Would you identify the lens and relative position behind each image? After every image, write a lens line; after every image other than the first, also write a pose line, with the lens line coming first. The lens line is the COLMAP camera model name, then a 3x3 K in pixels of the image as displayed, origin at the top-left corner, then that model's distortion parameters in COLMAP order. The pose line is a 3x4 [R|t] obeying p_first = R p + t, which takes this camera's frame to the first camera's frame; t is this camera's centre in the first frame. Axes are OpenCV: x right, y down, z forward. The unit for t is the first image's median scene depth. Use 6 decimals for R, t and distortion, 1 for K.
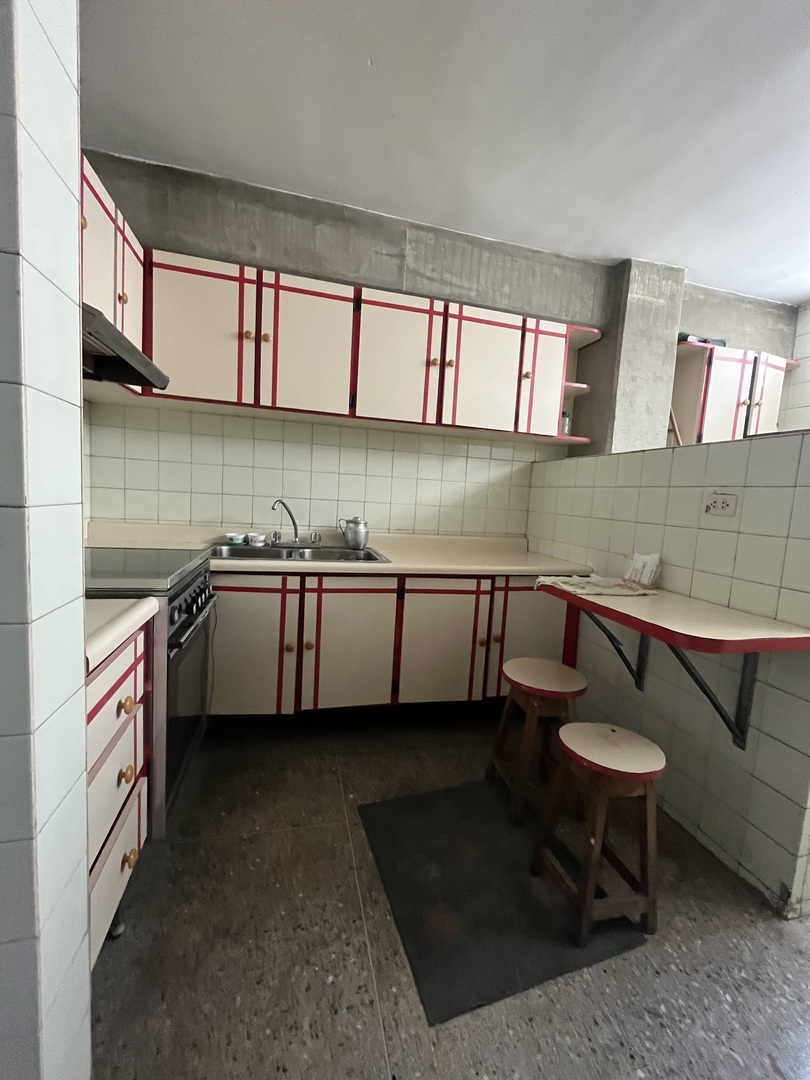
lens RADIAL K [[438.8, 0, 405.0], [0, 438.8, 540.0], [0, 0, 1]] dist [-0.001366, -0.000141]
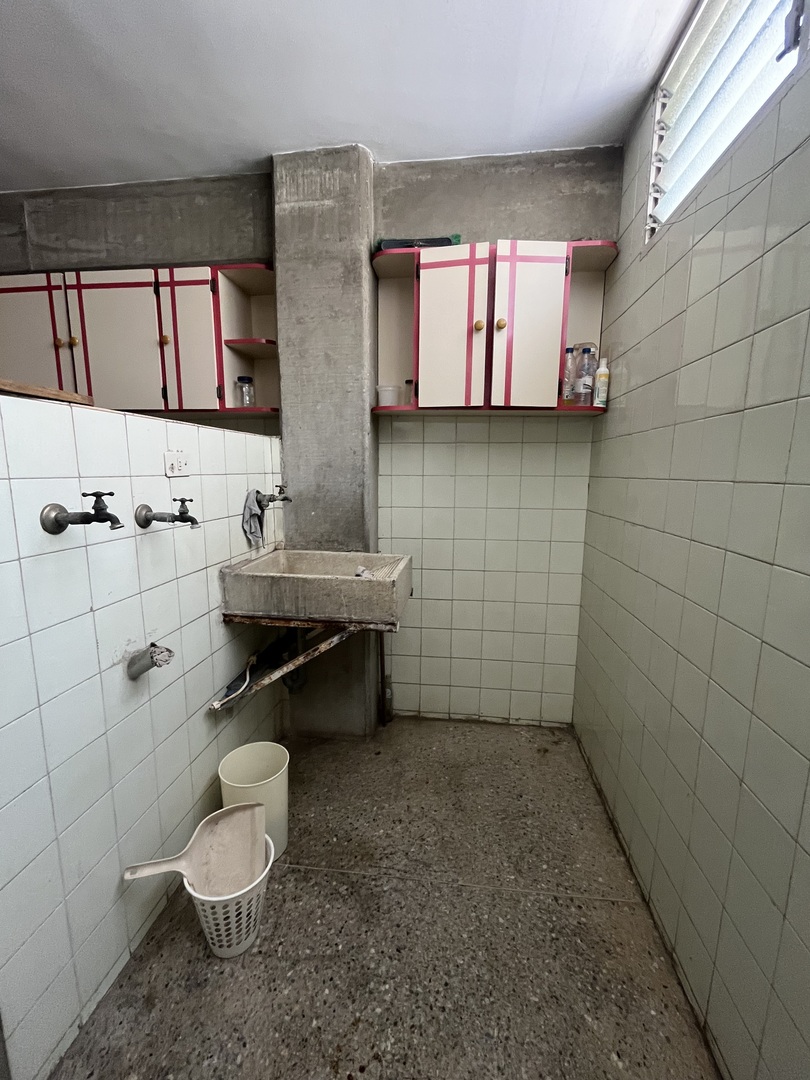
lens RADIAL K [[438.8, 0, 405.0], [0, 438.8, 540.0], [0, 0, 1]] dist [-0.001366, -0.000141]
pose [[0.931250, 0.007119, -0.364311, 0.970571], [0.010155, 0.998914, 0.045478, -0.027768], [0.364239, -0.046051, 0.930166, 0.358432]]
